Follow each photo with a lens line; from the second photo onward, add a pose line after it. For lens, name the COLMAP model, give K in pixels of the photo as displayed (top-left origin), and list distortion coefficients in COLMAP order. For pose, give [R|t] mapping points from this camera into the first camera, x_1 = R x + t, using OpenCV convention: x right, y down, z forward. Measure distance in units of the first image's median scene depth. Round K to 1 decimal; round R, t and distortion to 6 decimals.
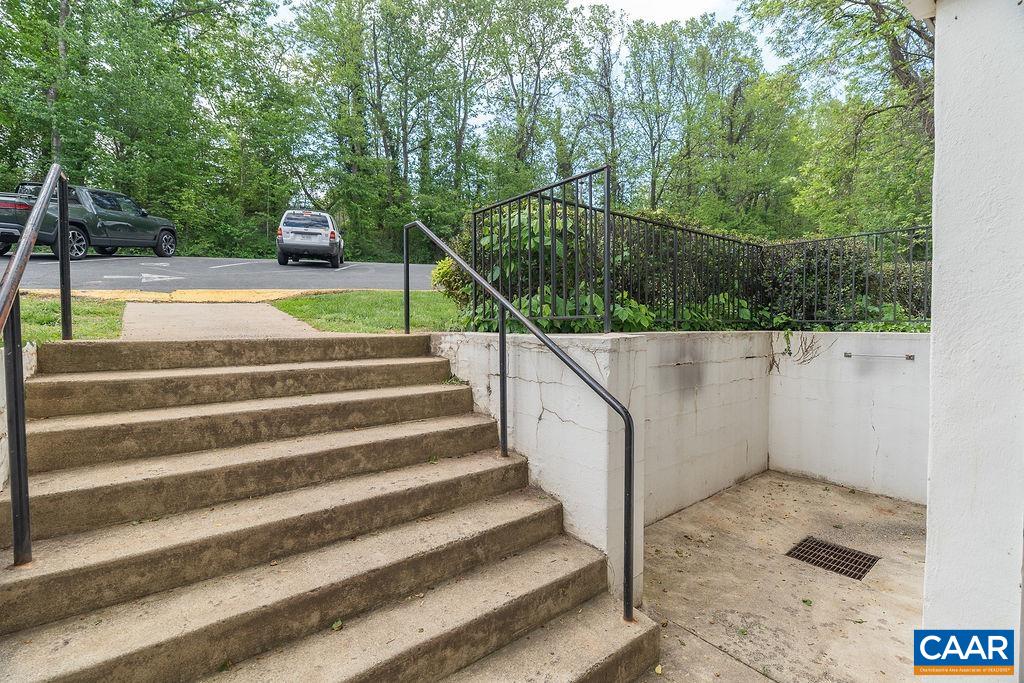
lens RADIAL K [[459.0, 0, 511.8], [0, 459.0, 337.5], [0, 0, 1]] dist [-0.009312, 0.003267]
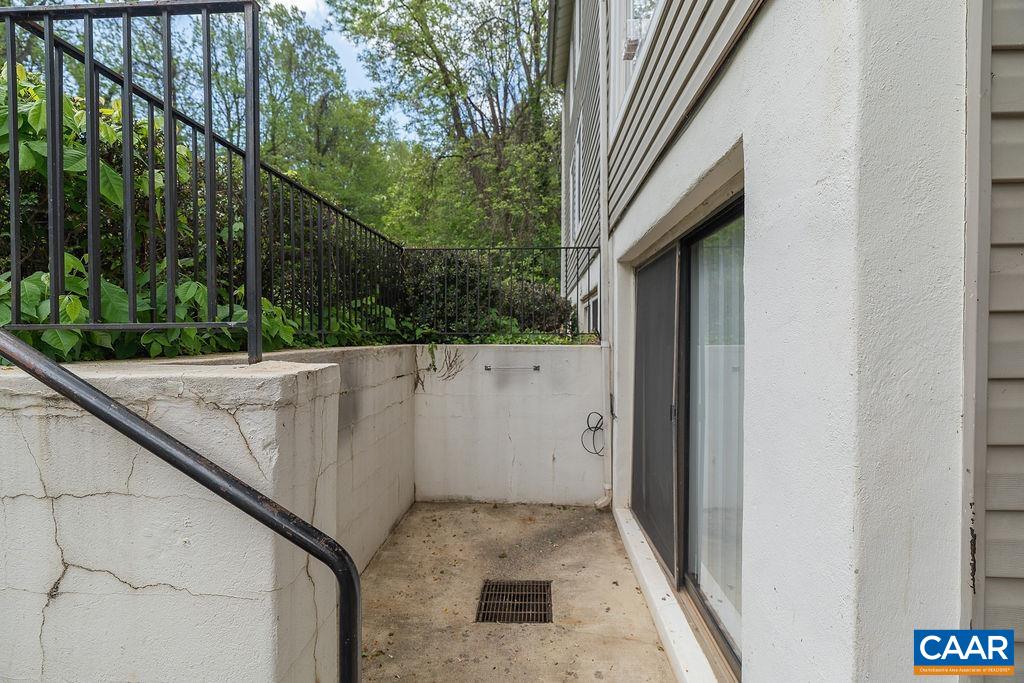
lens RADIAL K [[459.0, 0, 503.8], [0, 459.0, 337.1], [0, 0, 1]] dist [-0.009312, 0.003267]
pose [[0.663318, -0.003919, 0.748327, 0.018572], [0.020933, 0.999692, -0.013320, -0.014732], [-0.748045, 0.024500, 0.663196, 0.323429]]
